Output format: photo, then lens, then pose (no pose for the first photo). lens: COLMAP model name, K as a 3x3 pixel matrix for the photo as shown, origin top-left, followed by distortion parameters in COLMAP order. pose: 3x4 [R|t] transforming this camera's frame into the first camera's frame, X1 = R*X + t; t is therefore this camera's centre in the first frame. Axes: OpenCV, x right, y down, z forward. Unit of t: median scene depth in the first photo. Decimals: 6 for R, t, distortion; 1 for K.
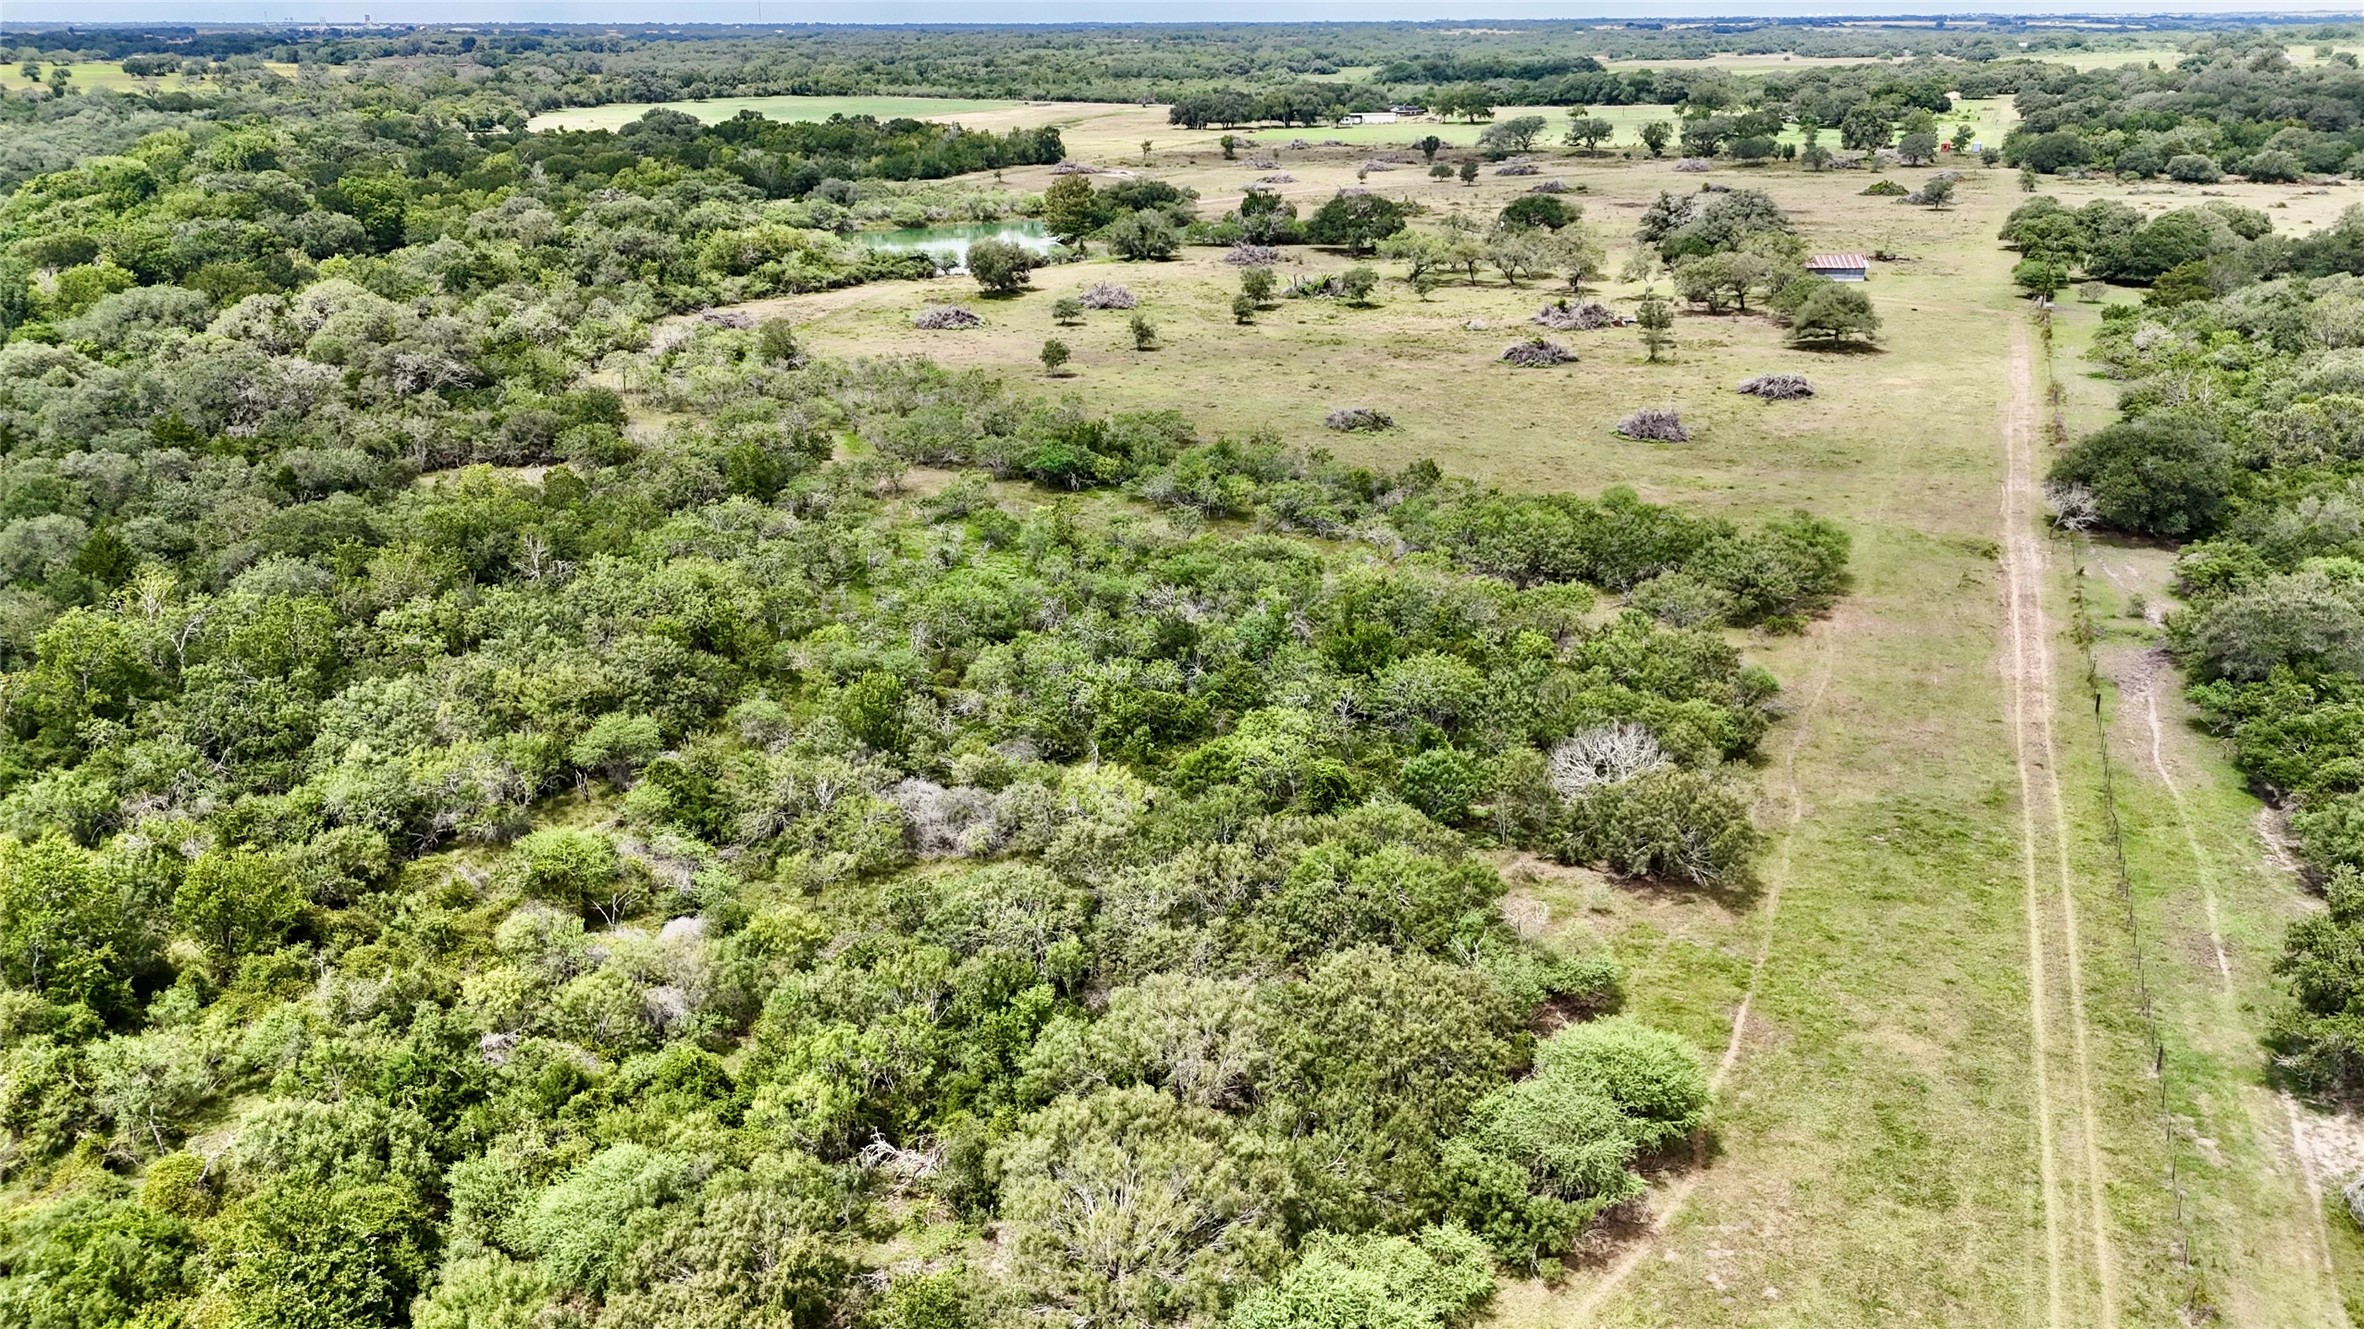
lens RADIAL K [[1754.3, 0, 1182.0], [0, 1754.3, 664.5], [0, 0, 1]] dist [0.071633, -0.059311]
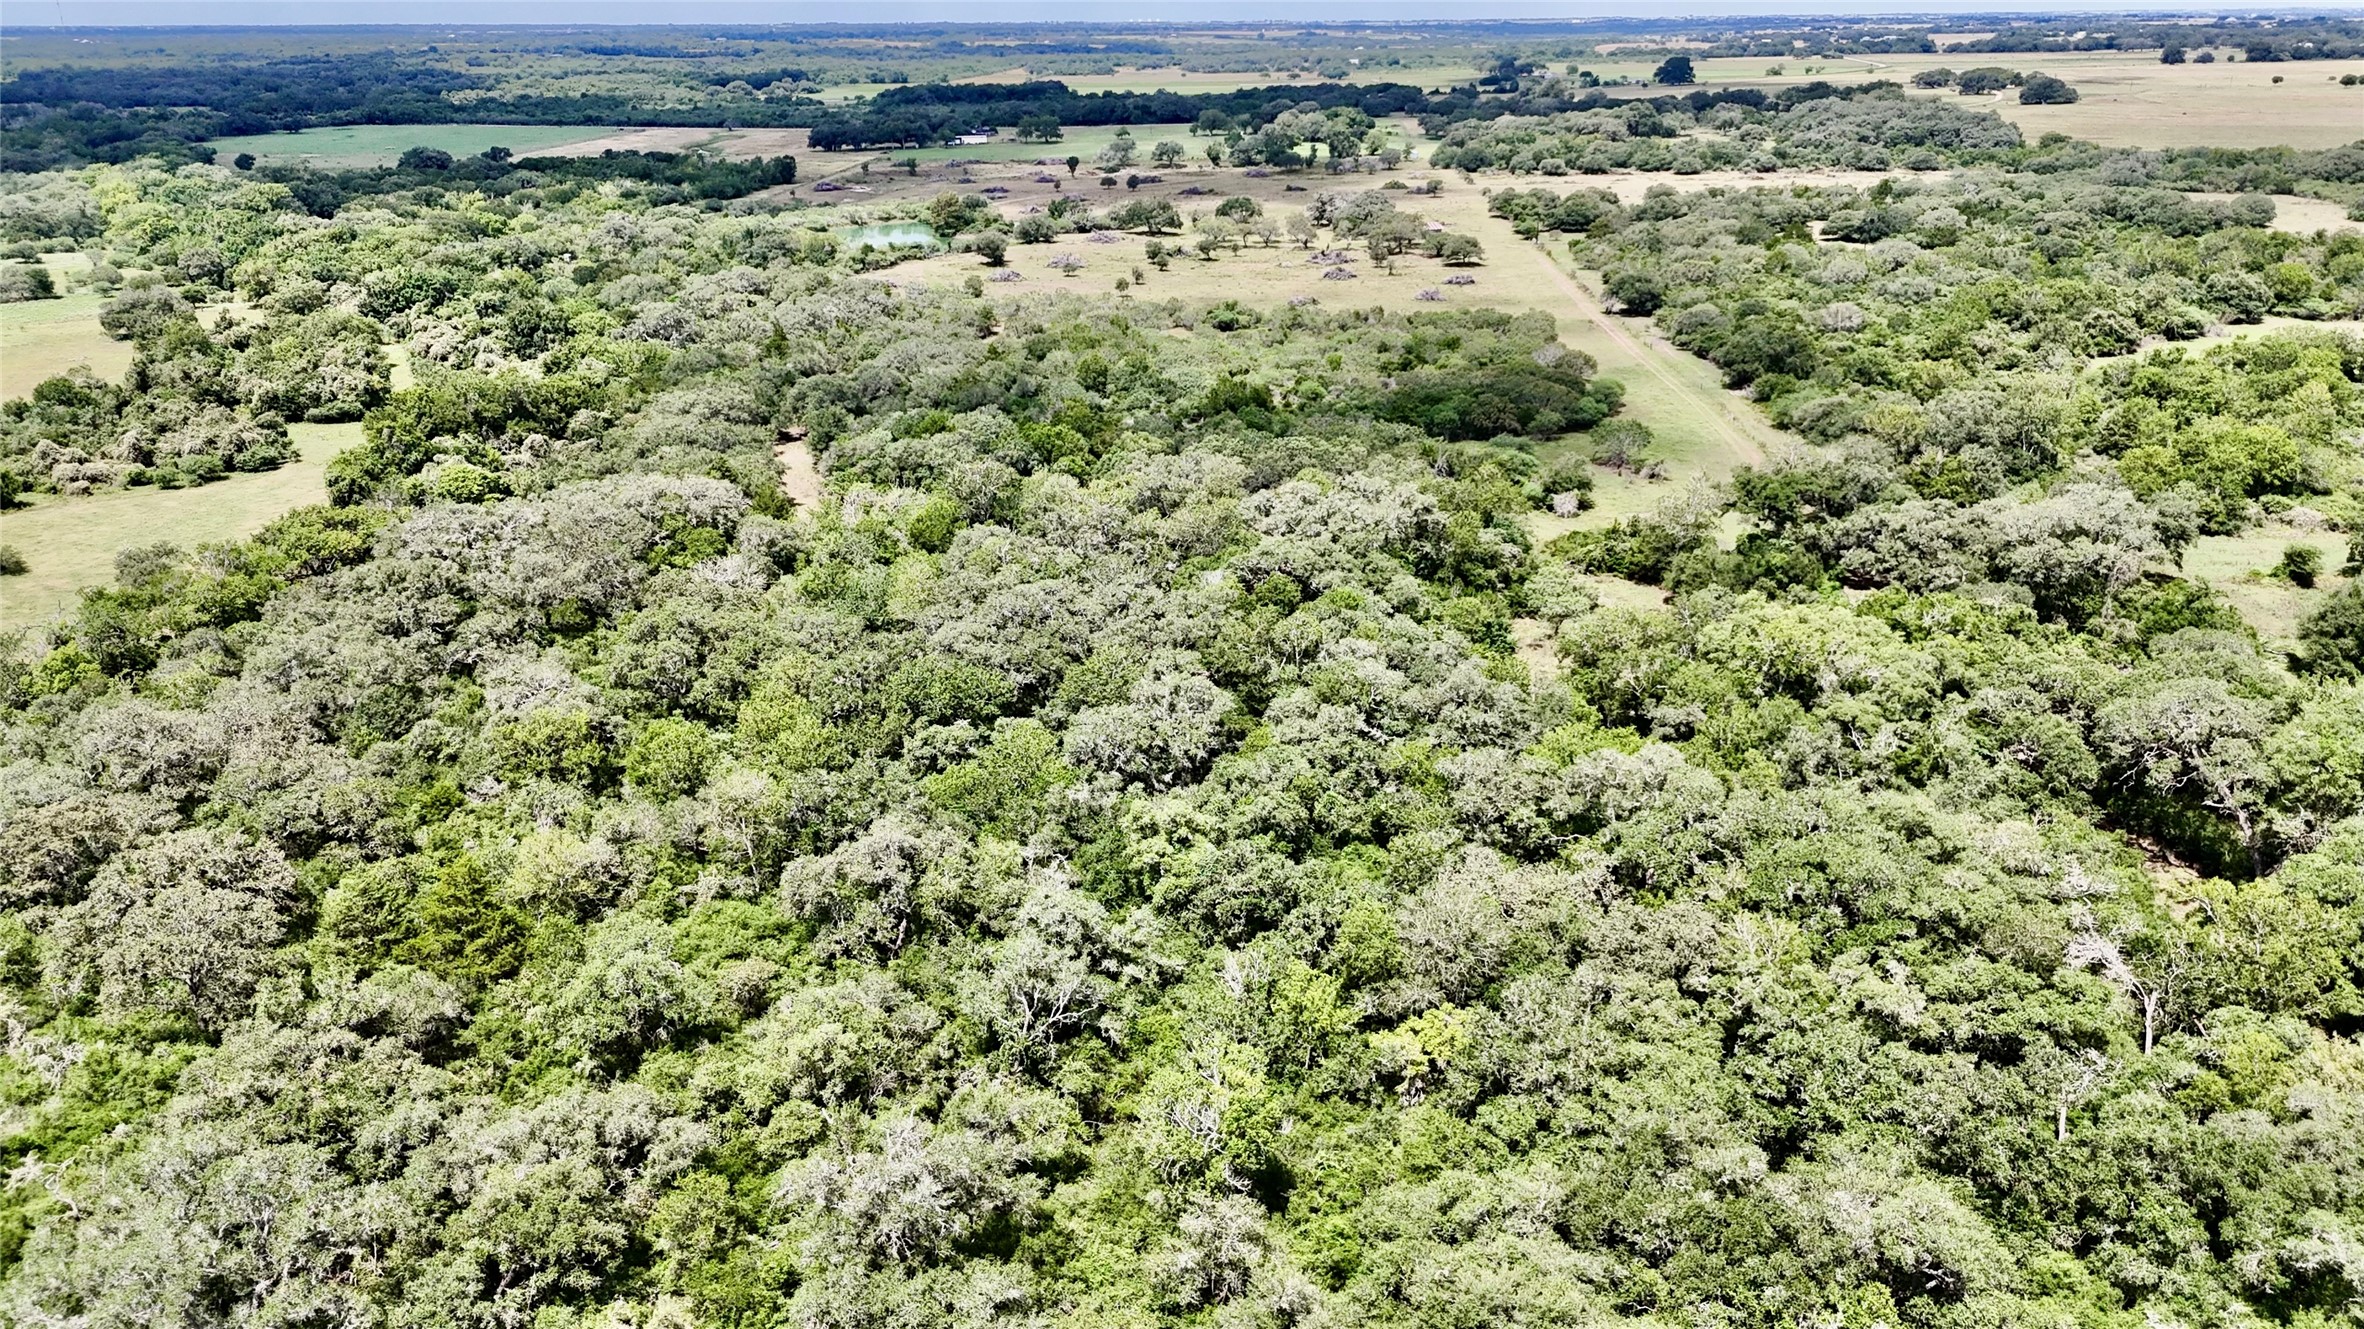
lens RADIAL K [[1754.3, 0, 1182.0], [0, 1754.3, 664.5], [0, 0, 1]] dist [0.071633, -0.059311]
pose [[0.938550, -0.122355, 0.322727, -0.278814], [0.122234, 0.992285, 0.020724, 0.084692], [-0.322773, 0.019997, 0.946265, -0.350527]]
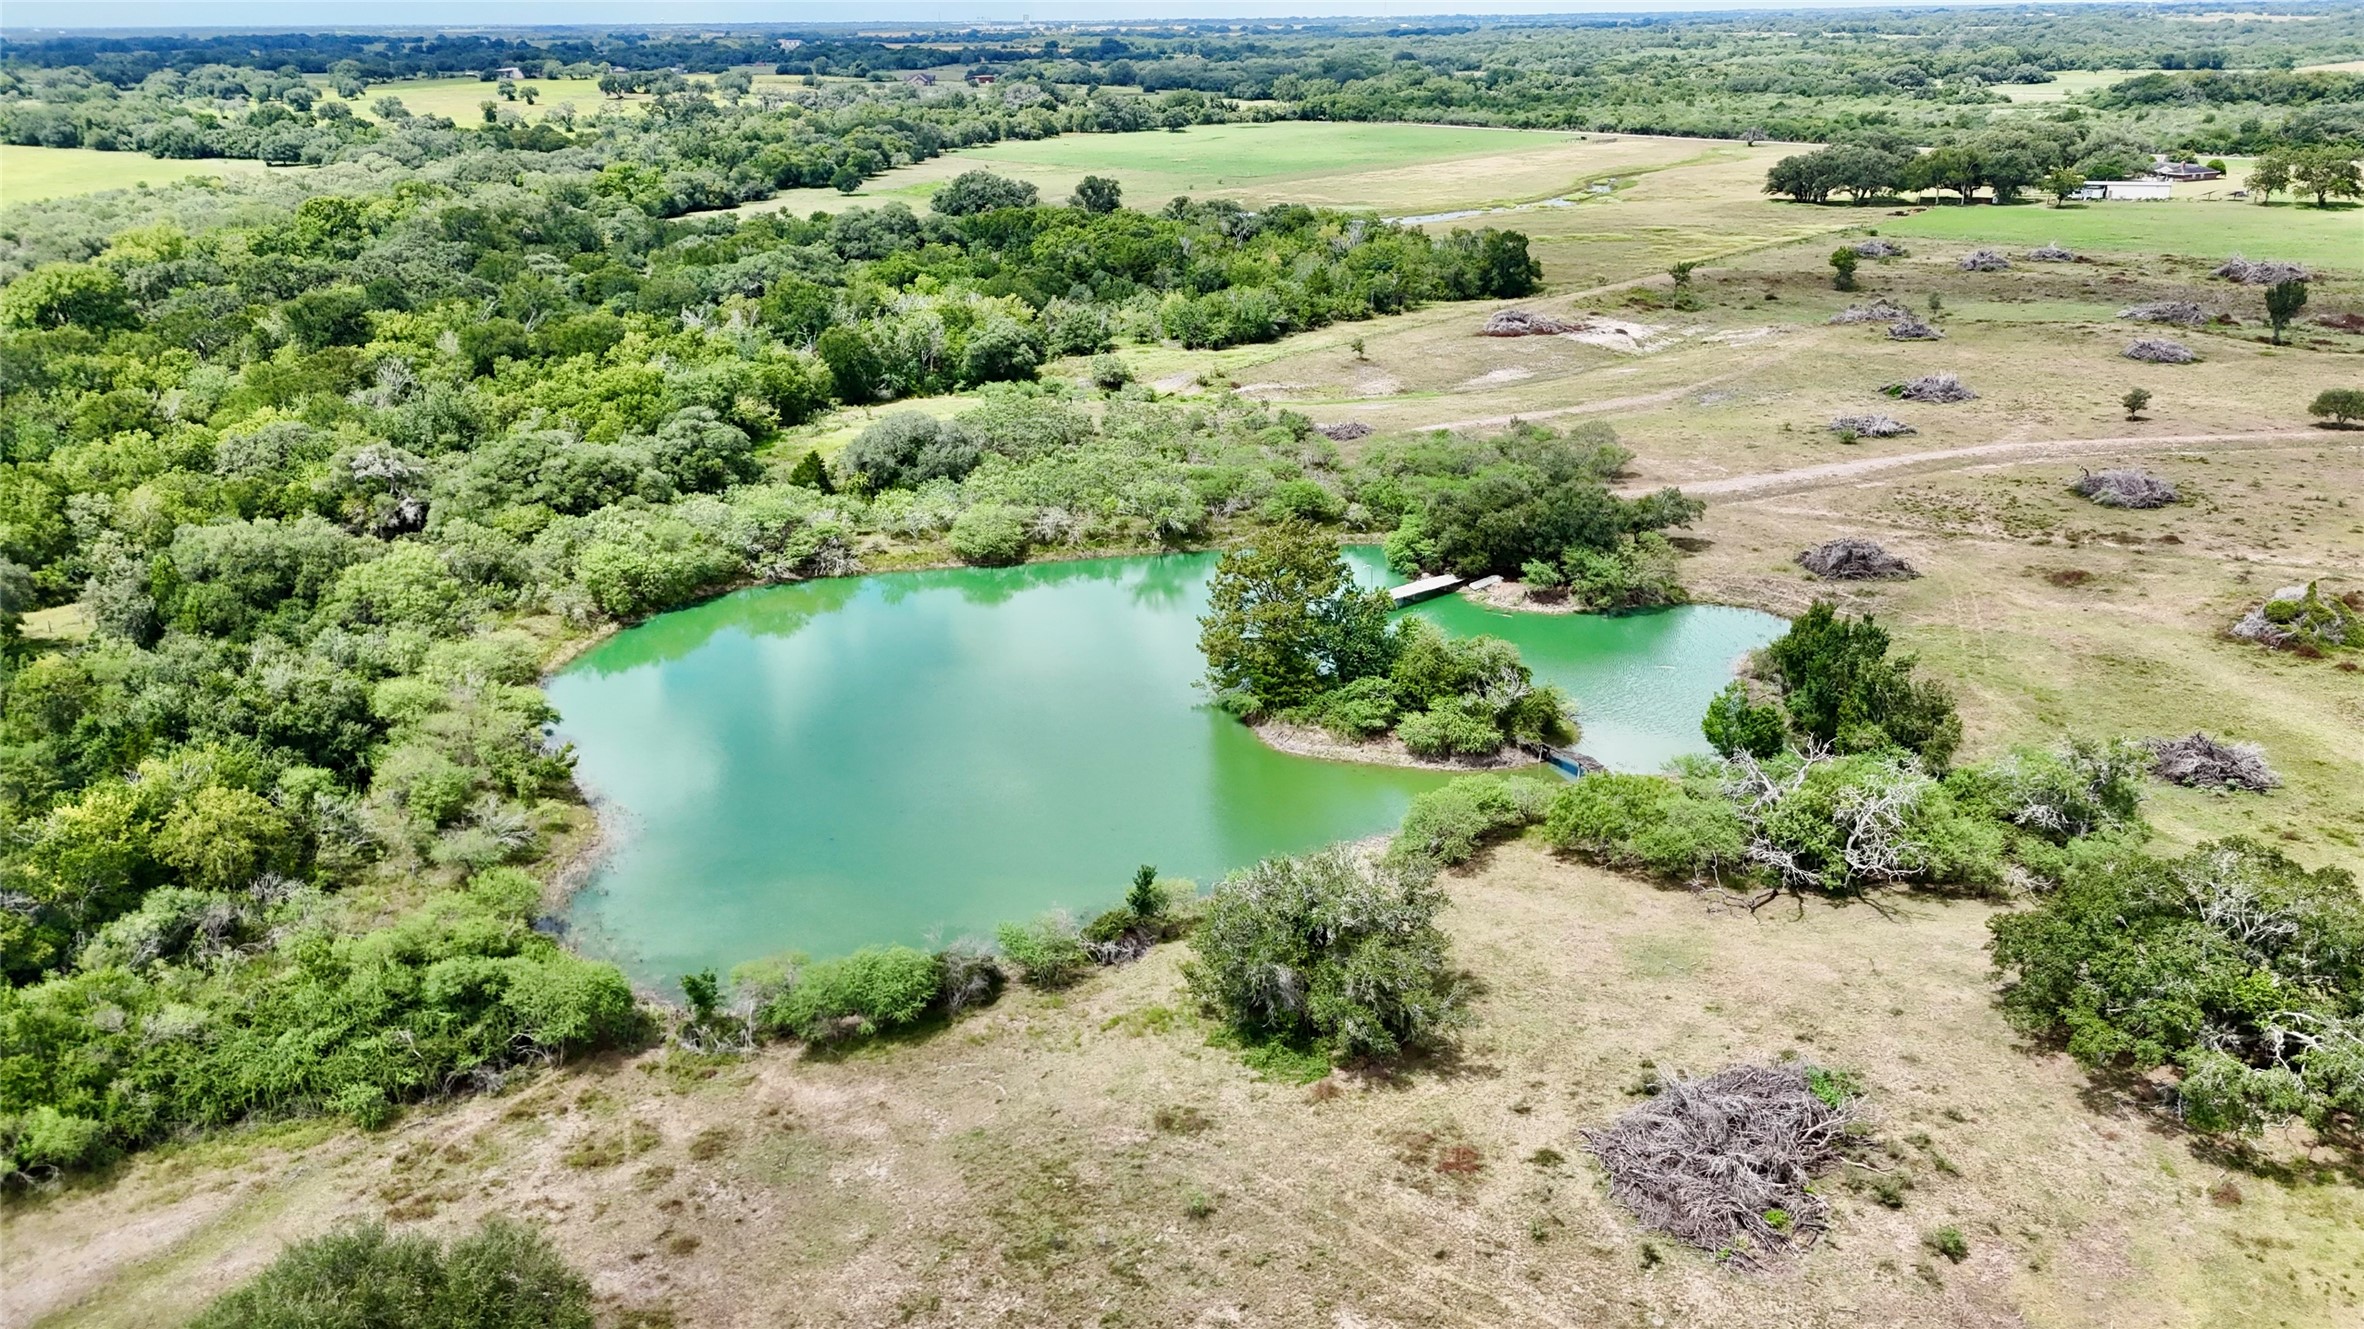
lens RADIAL K [[1754.3, 0, 1182.0], [0, 1754.3, 664.5], [0, 0, 1]] dist [0.071633, -0.059311]
pose [[0.941677, 0.111456, -0.317525, 0.022437], [-0.109787, 0.993684, 0.023204, -0.170897], [0.318106, 0.013009, 0.947966, 0.435408]]
